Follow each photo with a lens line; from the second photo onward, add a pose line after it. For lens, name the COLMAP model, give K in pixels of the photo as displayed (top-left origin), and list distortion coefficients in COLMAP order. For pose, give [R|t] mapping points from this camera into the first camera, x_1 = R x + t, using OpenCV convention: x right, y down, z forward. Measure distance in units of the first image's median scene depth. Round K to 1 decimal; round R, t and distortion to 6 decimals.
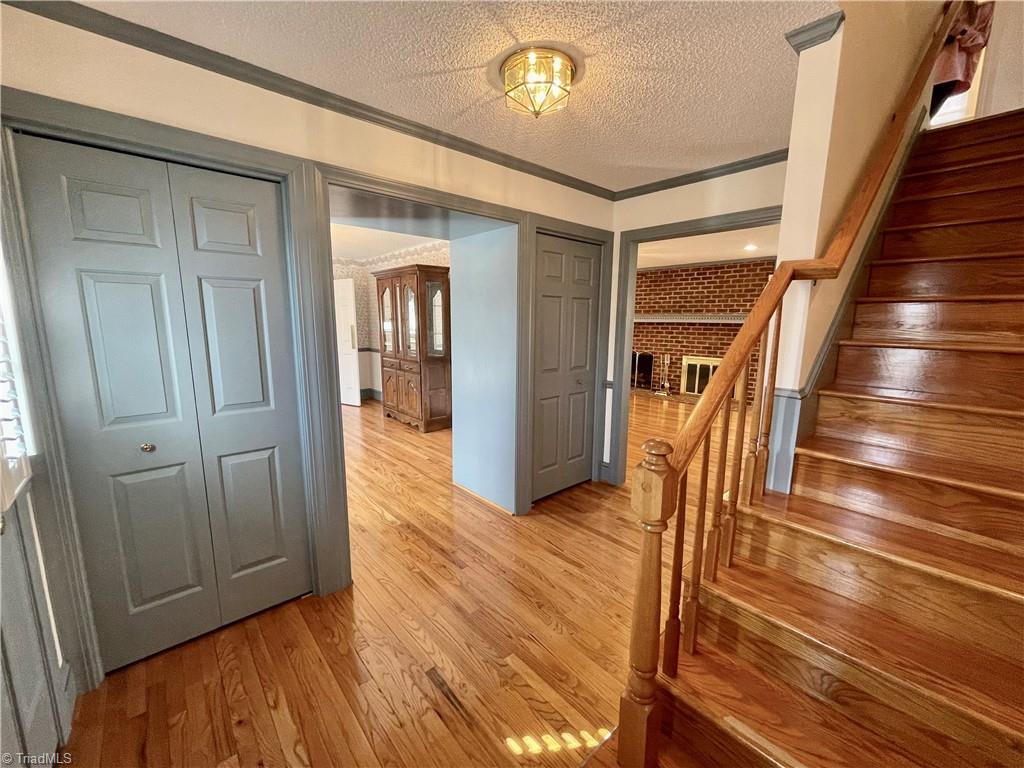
lens RADIAL K [[414.8, 0, 512.0], [0, 414.8, 385.7], [0, 0, 1]] dist [-0.000582, 0.000272]
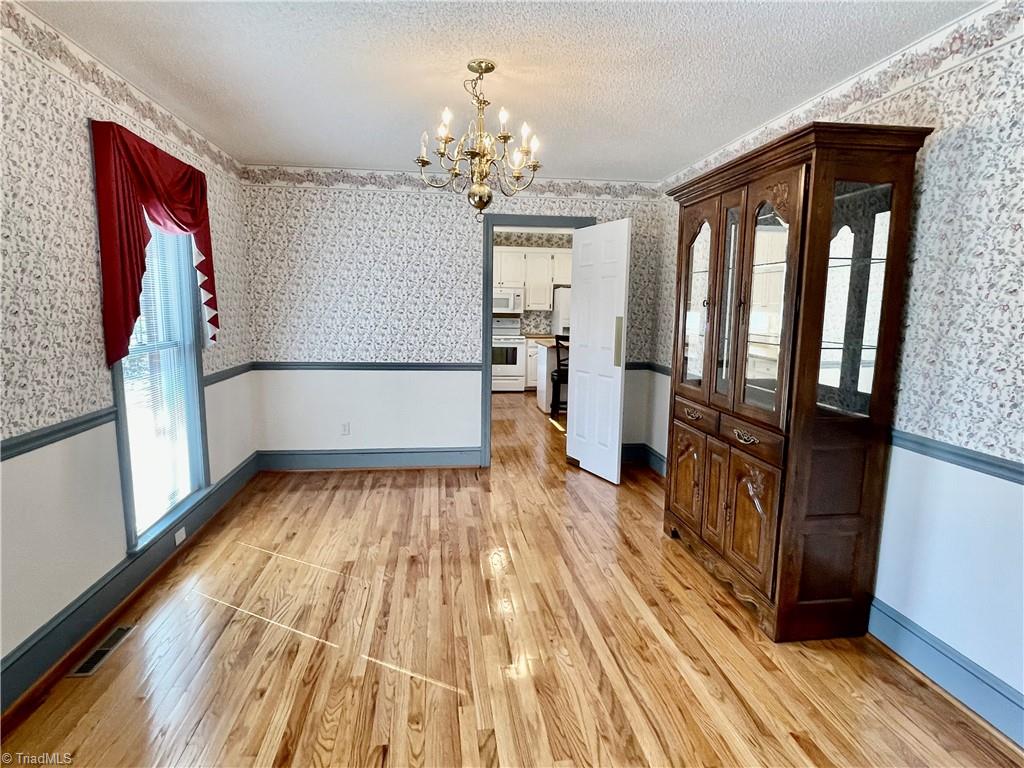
lens RADIAL K [[553.2, 0, 512.0], [0, 553.2, 384.0], [0, 0, 1]] dist [-0.002442, 0.014181]
pose [[0.829874, 0.087955, -0.550975, -0.154712], [-0.102299, 0.994743, 0.004713, -0.069858], [0.548493, 0.052453, 0.834508, 0.483327]]
